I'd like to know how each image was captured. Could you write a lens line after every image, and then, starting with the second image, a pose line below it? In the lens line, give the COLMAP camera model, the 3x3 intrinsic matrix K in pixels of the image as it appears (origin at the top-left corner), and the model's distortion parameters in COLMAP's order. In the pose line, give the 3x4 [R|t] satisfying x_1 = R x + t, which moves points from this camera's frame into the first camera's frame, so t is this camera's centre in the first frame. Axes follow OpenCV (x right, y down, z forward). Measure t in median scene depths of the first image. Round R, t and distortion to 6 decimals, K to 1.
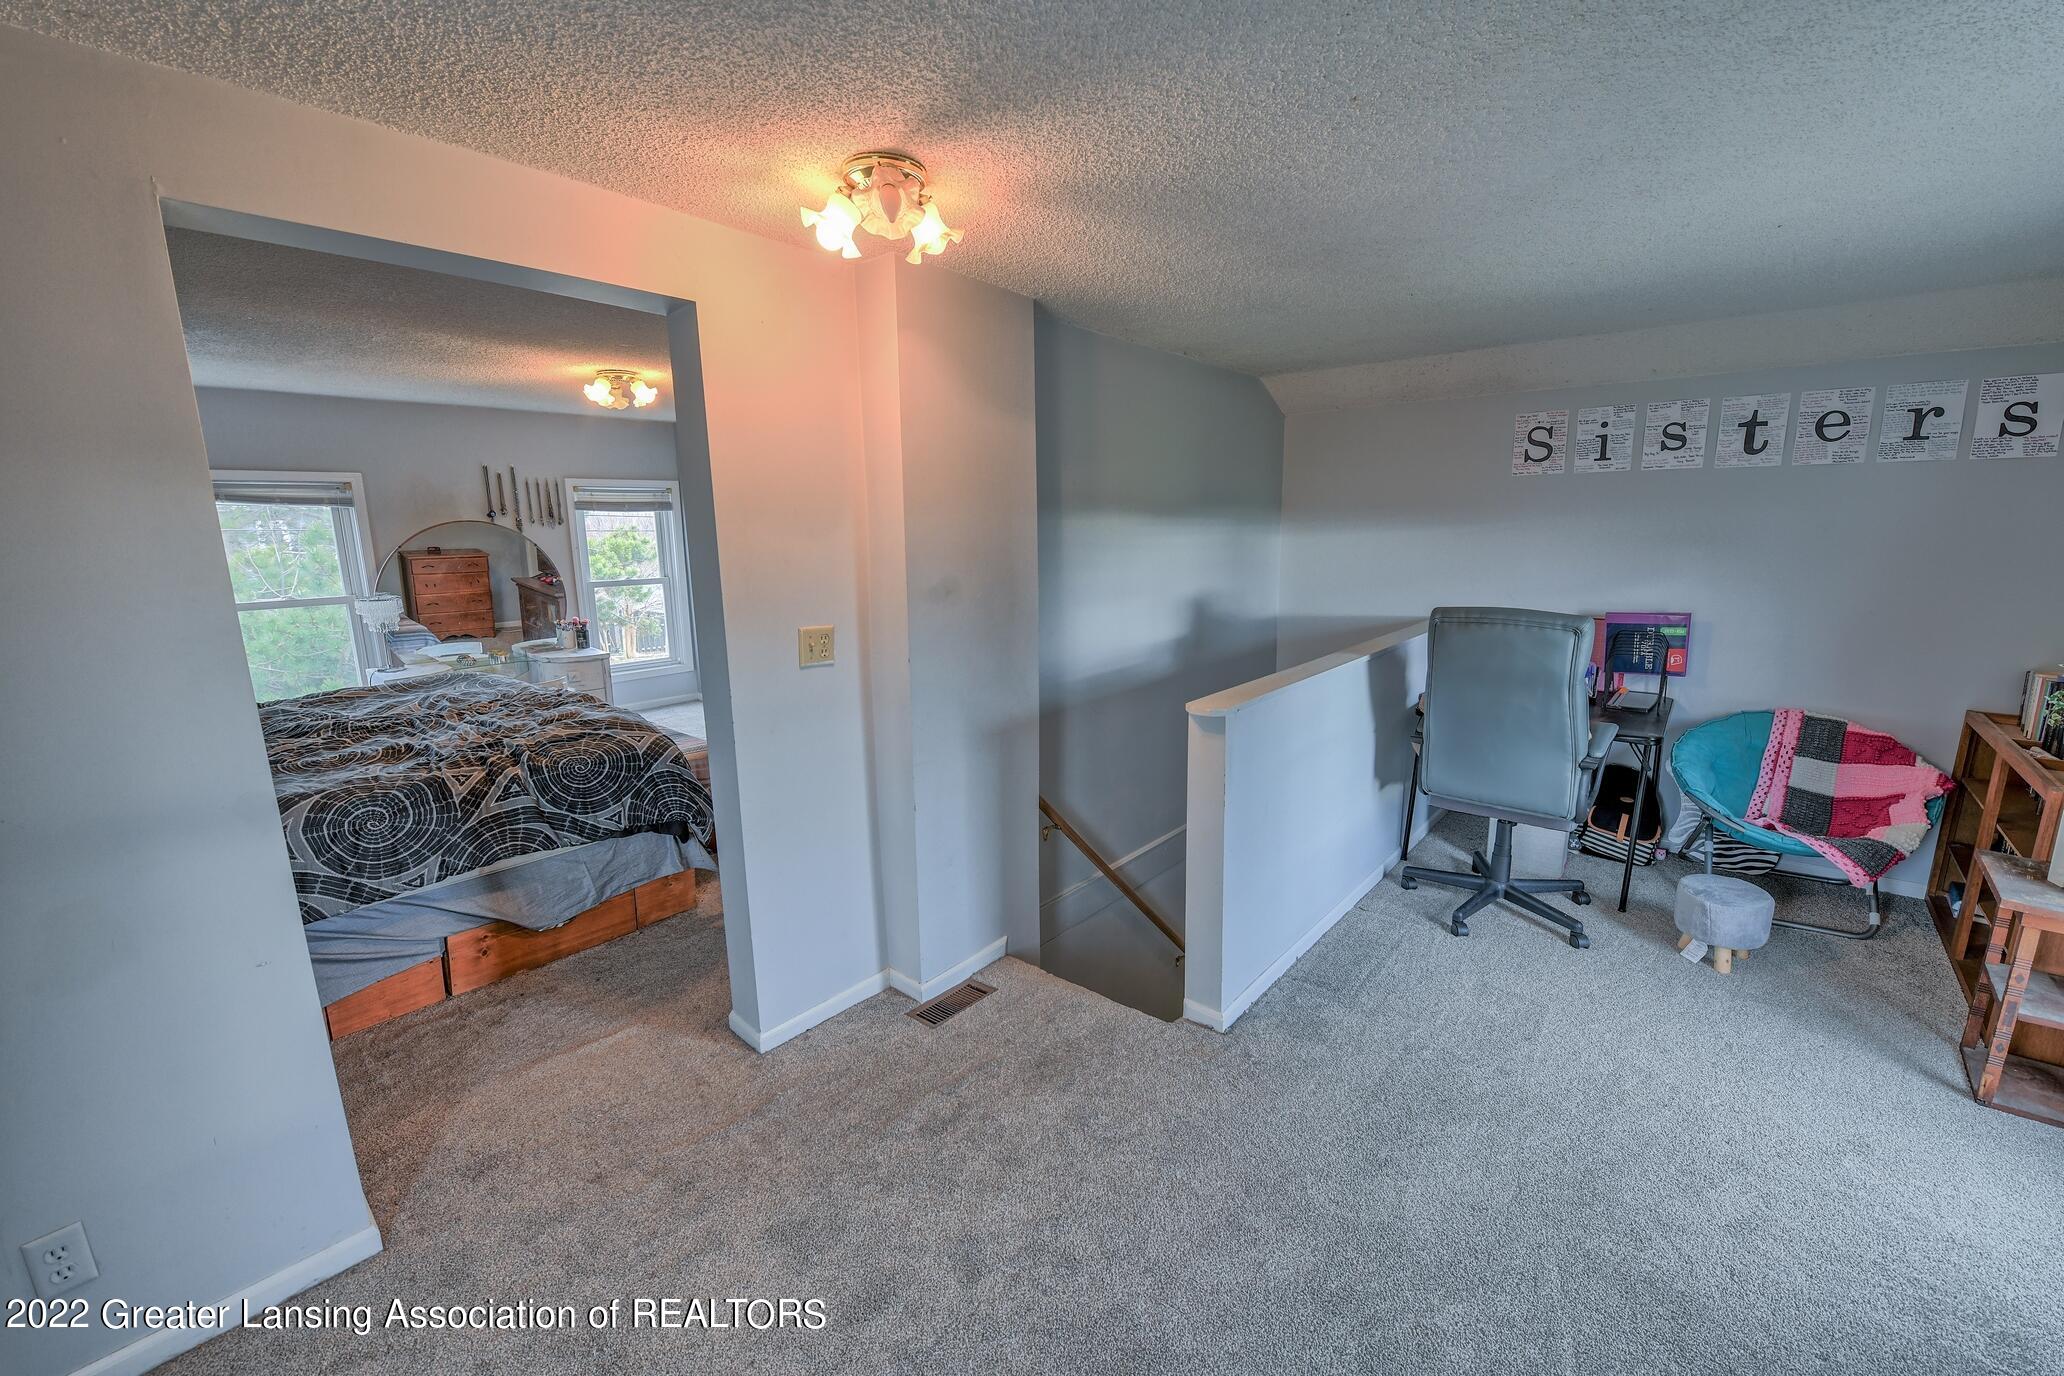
lens RADIAL K [[832.7, 0, 1037.3], [0, 832.7, 692.1], [0, 0, 1]] dist [-0.004604, -0.000834]
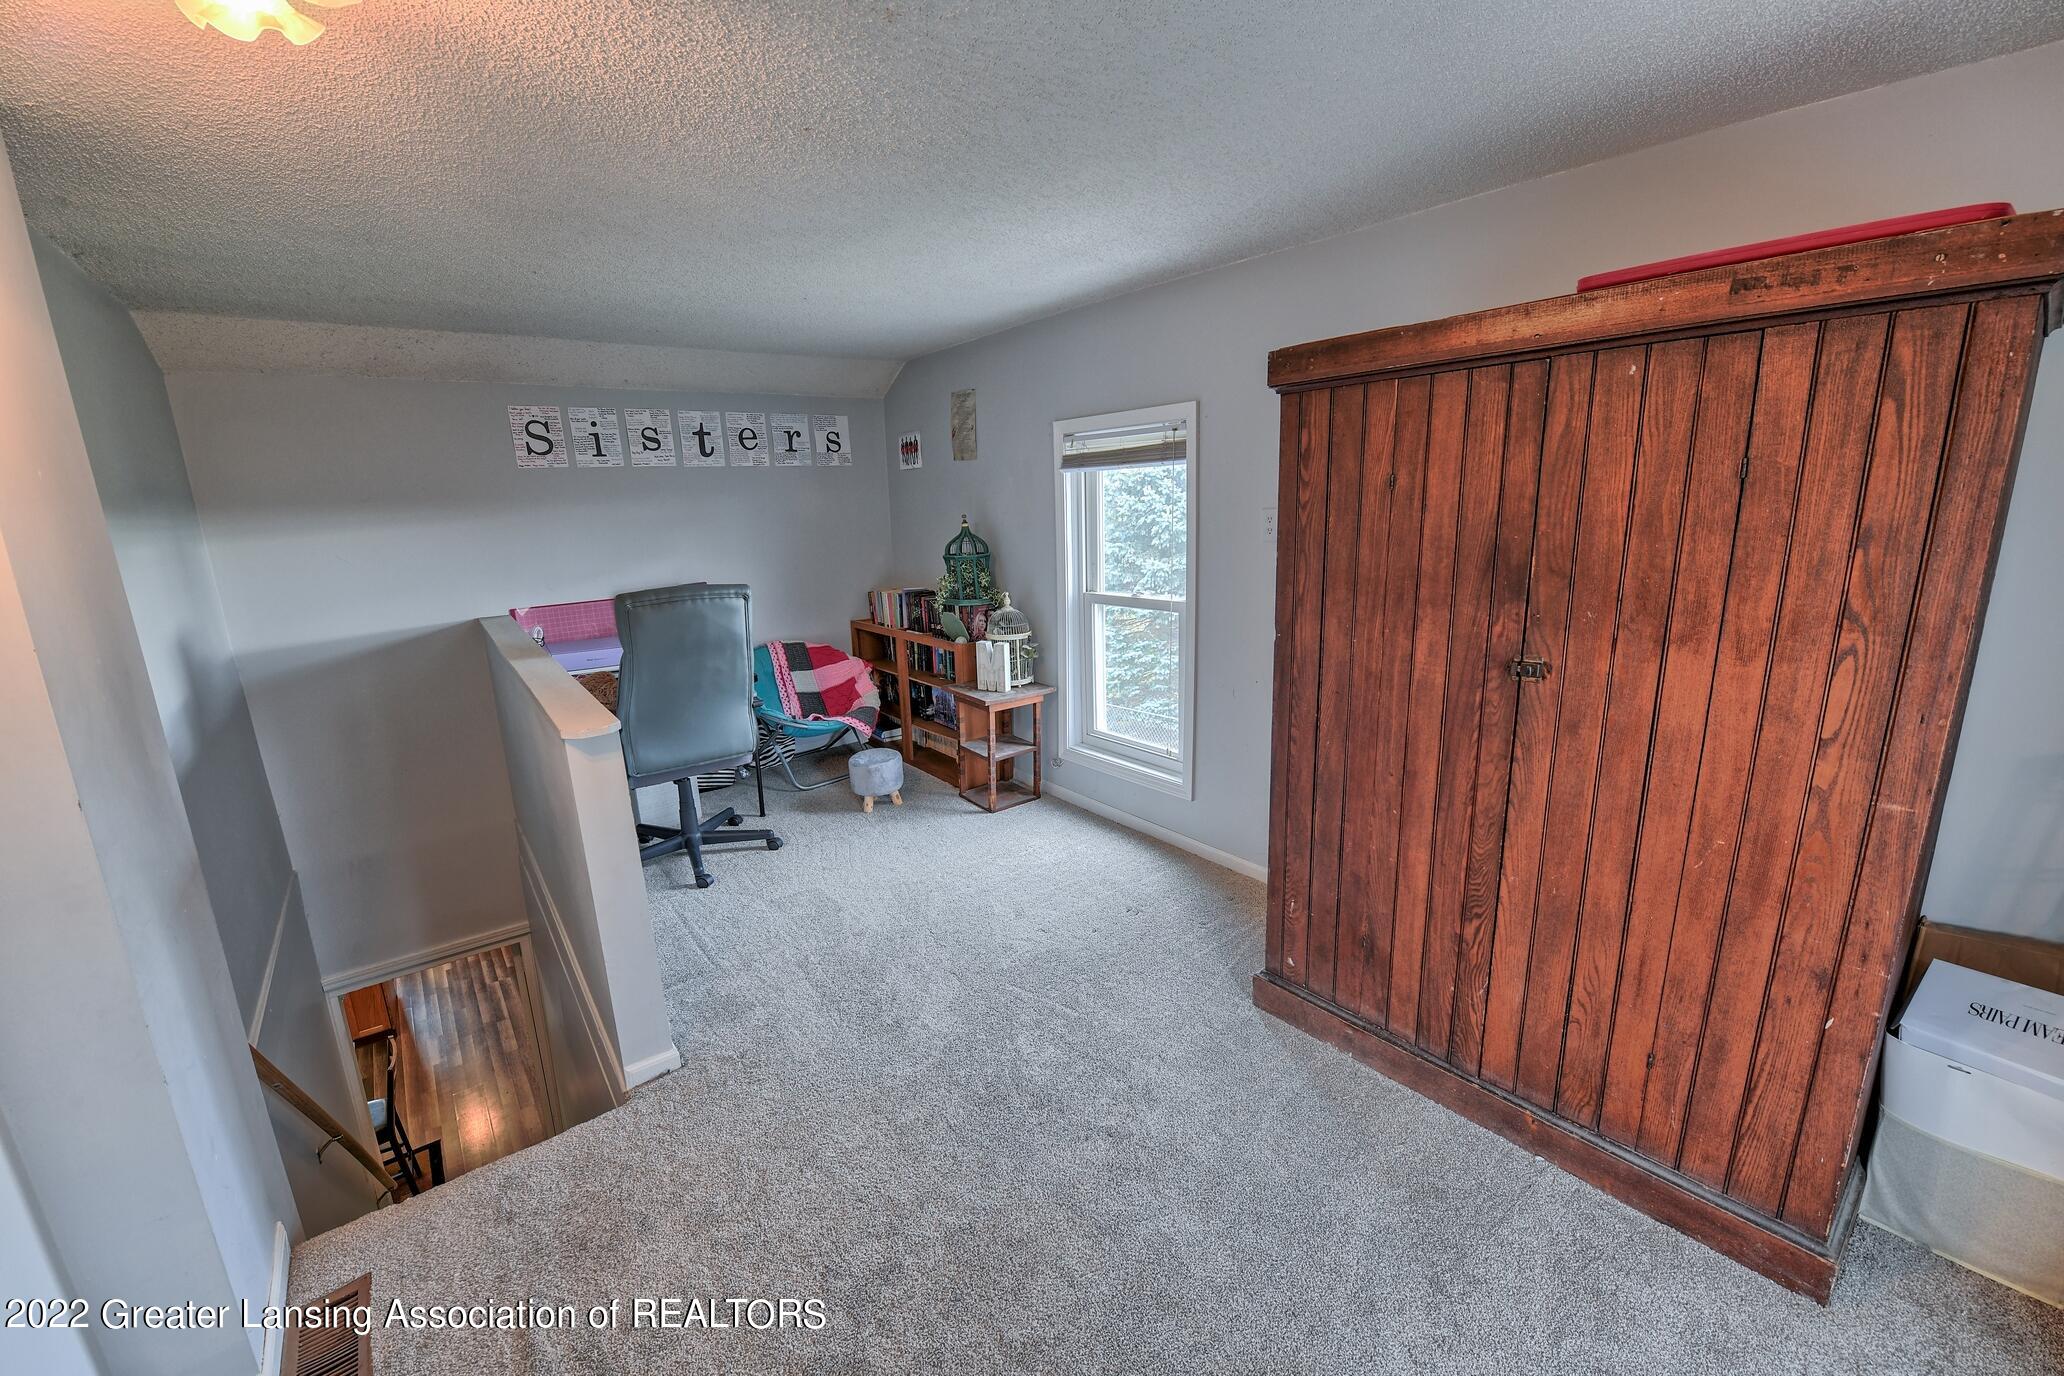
lens RADIAL K [[832.7, 0, 1038.7], [0, 832.7, 689.0], [0, 0, 1]] dist [-0.004604, -0.000834]
pose [[0.205447, -0.220183, 0.953578, -0.366269], [0.224427, 0.958997, 0.173081, -0.045972], [-0.952588, 0.178450, 0.246438, 0.247536]]
